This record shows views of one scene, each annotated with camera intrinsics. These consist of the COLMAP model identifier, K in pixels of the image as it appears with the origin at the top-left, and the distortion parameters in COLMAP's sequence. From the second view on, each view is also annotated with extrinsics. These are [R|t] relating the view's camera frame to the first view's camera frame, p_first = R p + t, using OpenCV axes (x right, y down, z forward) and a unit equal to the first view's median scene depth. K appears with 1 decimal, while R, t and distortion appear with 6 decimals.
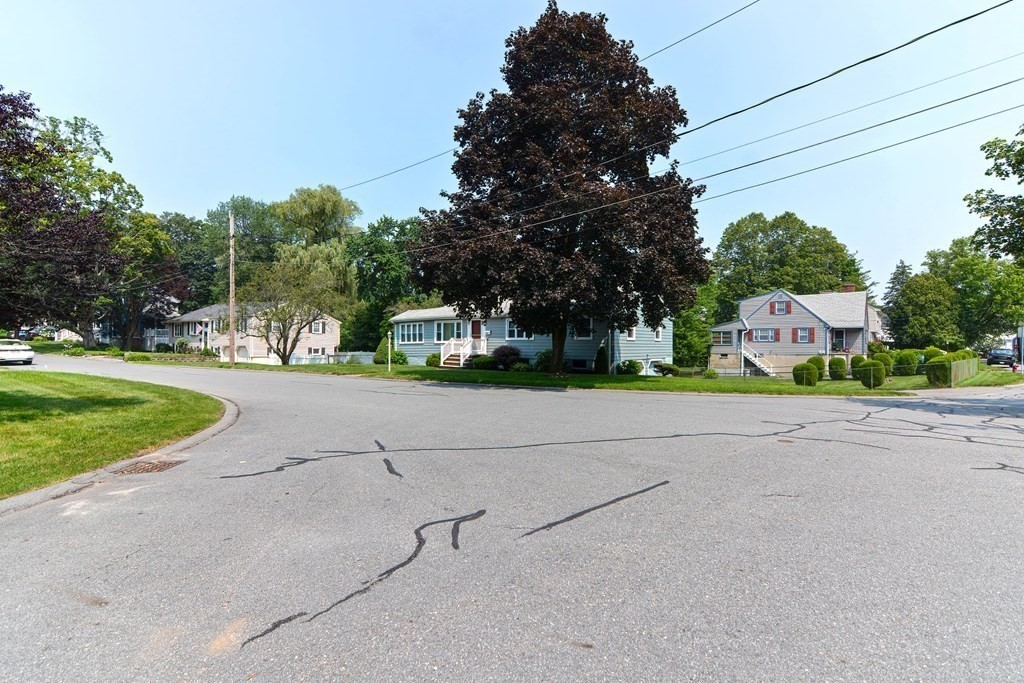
lens RADIAL K [[499.5, 0, 515.3], [0, 499.5, 343.3], [0, 0, 1]] dist [0.017451, -0.010141]
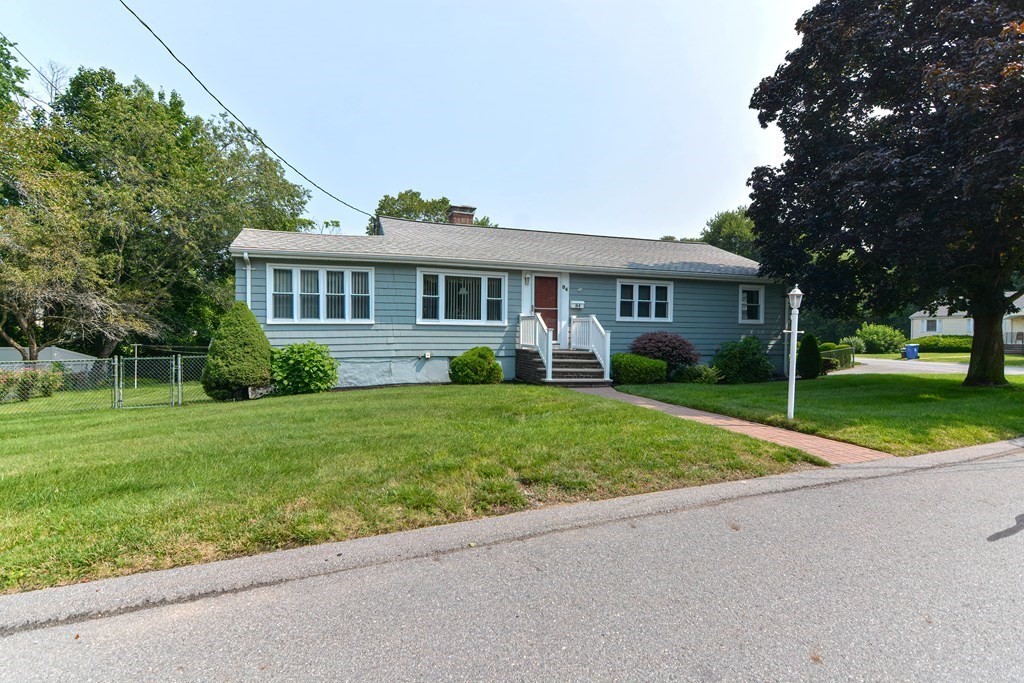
lens RADIAL K [[499.5, 0, 514.5], [0, 499.5, 338.4], [0, 0, 1]] dist [0.017451, -0.010141]
pose [[0.573795, -0.006327, 0.818974, -0.422823], [-0.011924, 0.999800, 0.016078, 0.003546], [-0.818912, -0.018991, 0.573605, 0.678488]]
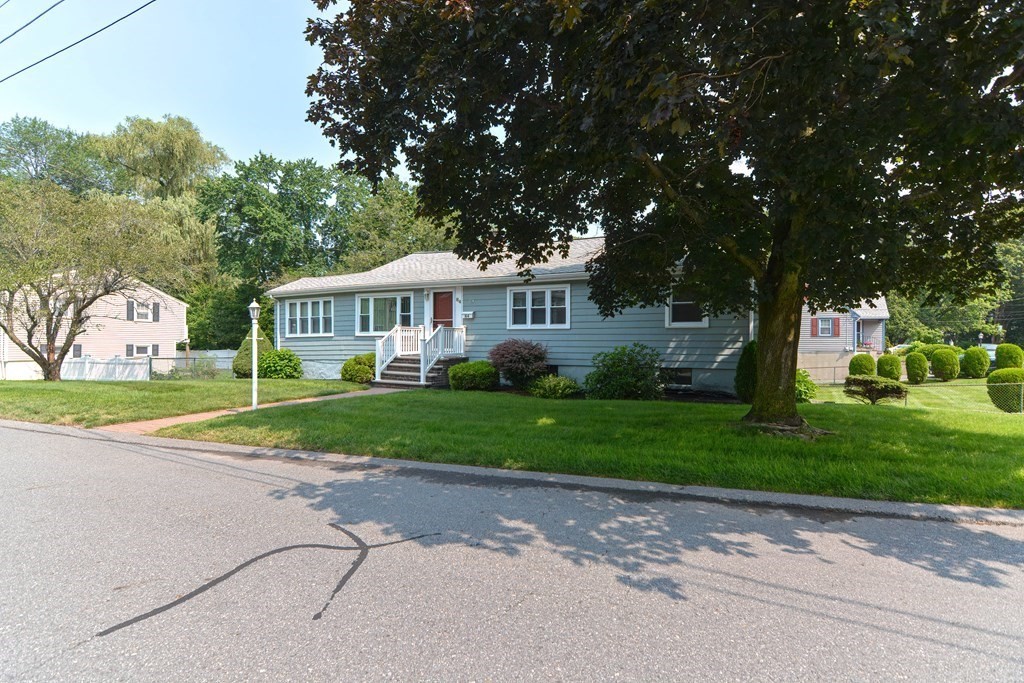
lens RADIAL K [[499.5, 0, 504.6], [0, 499.5, 340.4], [0, 0, 1]] dist [0.017451, -0.010141]
pose [[0.982743, -0.000381, 0.184977, -0.099643], [0.000053, 0.999998, 0.001778, 0.003474], [-0.184977, -0.001738, 0.982741, 0.425659]]
